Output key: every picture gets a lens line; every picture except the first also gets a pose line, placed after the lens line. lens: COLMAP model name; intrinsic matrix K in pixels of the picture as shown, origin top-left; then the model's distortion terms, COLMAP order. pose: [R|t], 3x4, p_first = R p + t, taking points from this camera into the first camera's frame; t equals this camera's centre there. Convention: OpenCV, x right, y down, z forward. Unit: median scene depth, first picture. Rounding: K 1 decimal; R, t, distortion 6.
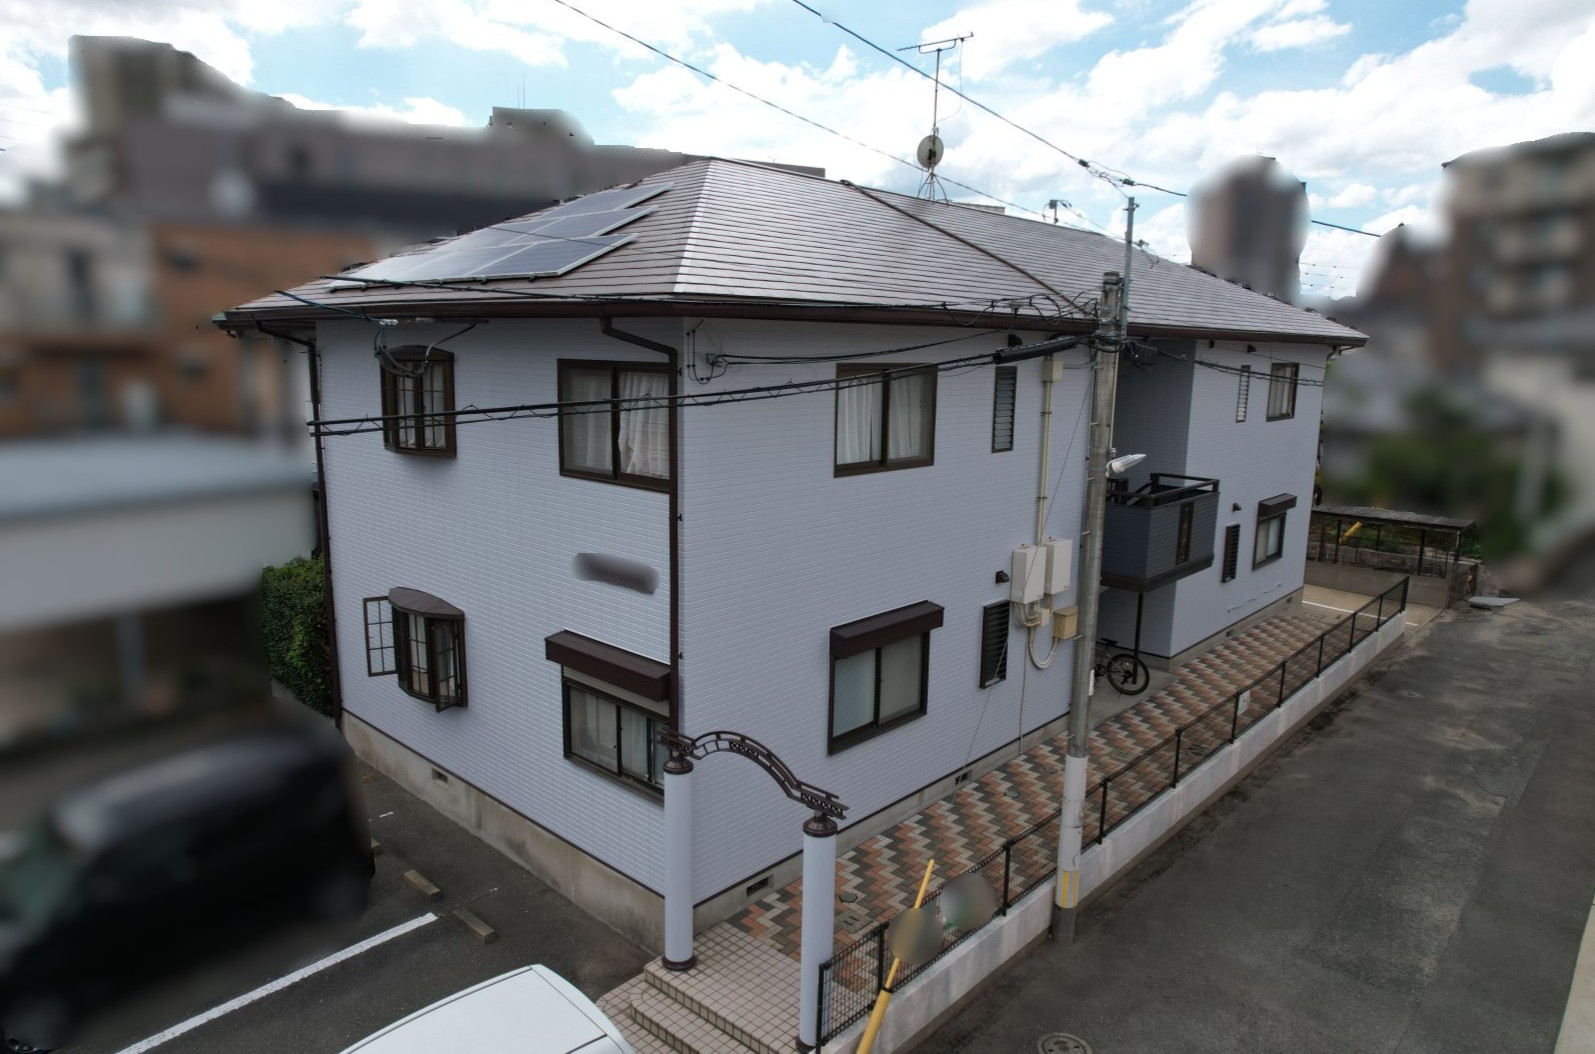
lens RADIAL K [[1001.3, 0, 797.2], [0, 1001.3, 527.3], [0, 0, 1]] dist [-0.006163, -0.001968]
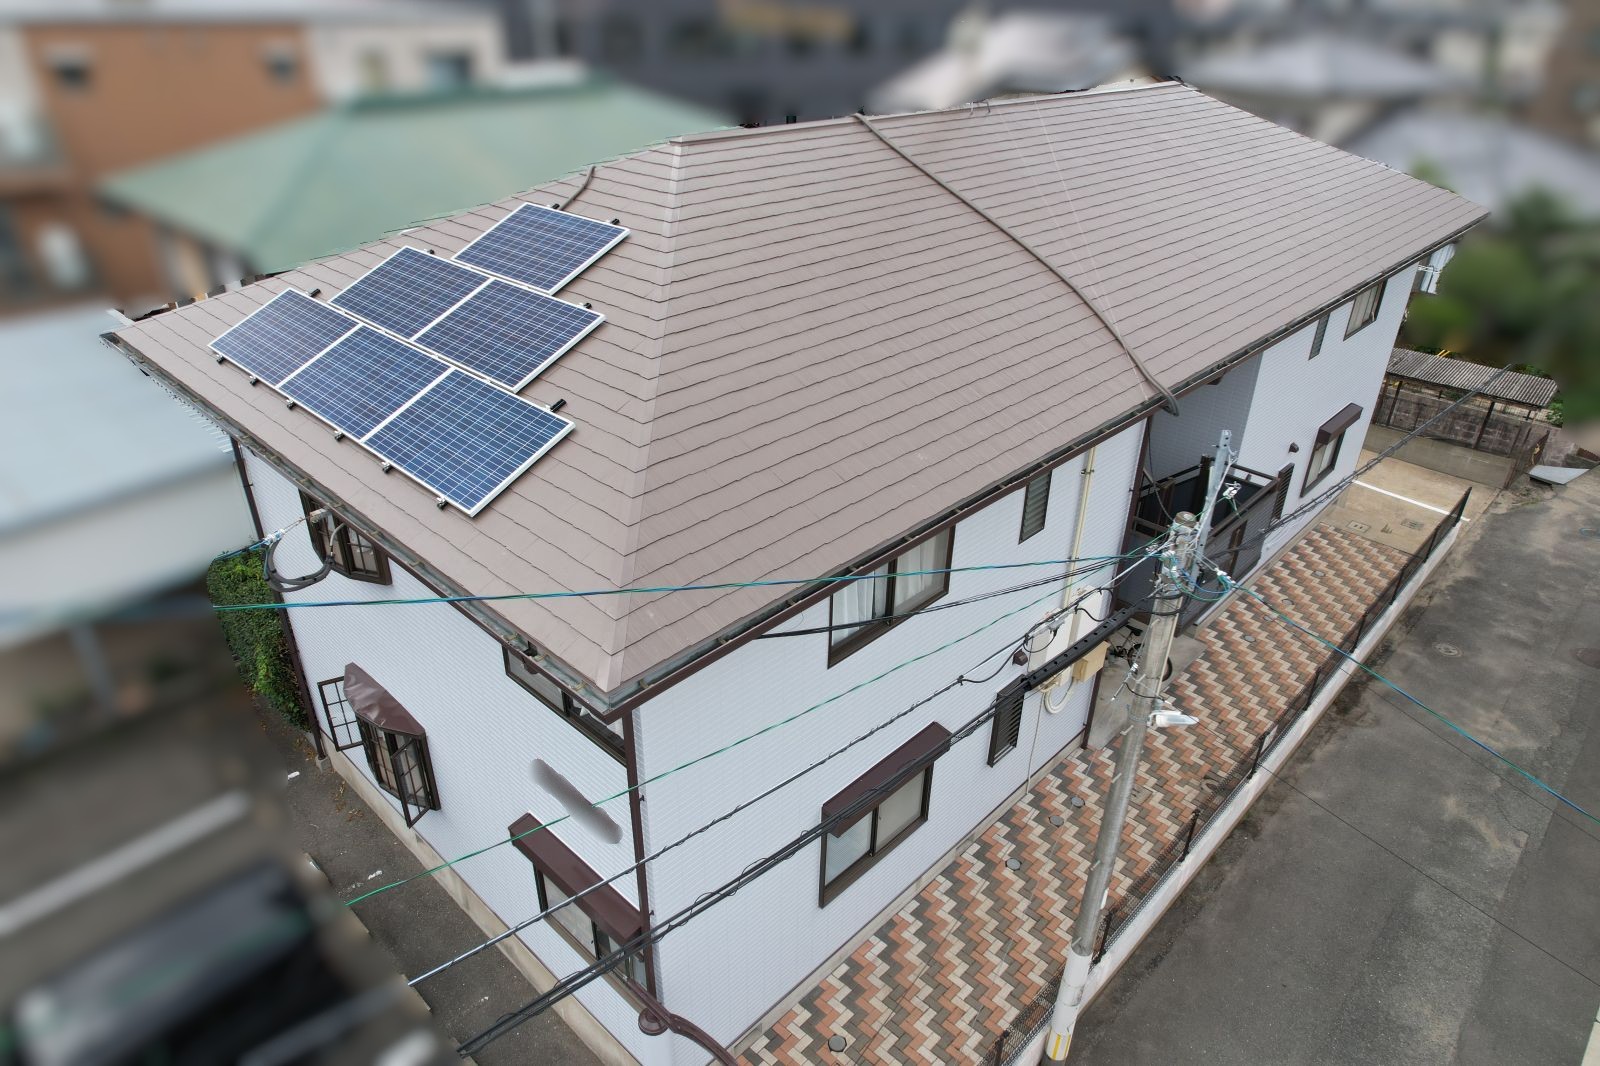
lens RADIAL K [[1002.4, 0, 798.5], [0, 1002.4, 533.9], [0, 0, 1]] dist [-0.014362, 0.011954]
pose [[0.999802, 0.008498, -0.018000, 0.019189], [-0.002216, 0.946181, 0.323631, -0.313237], [0.019781, -0.323527, 0.946012, 0.165466]]
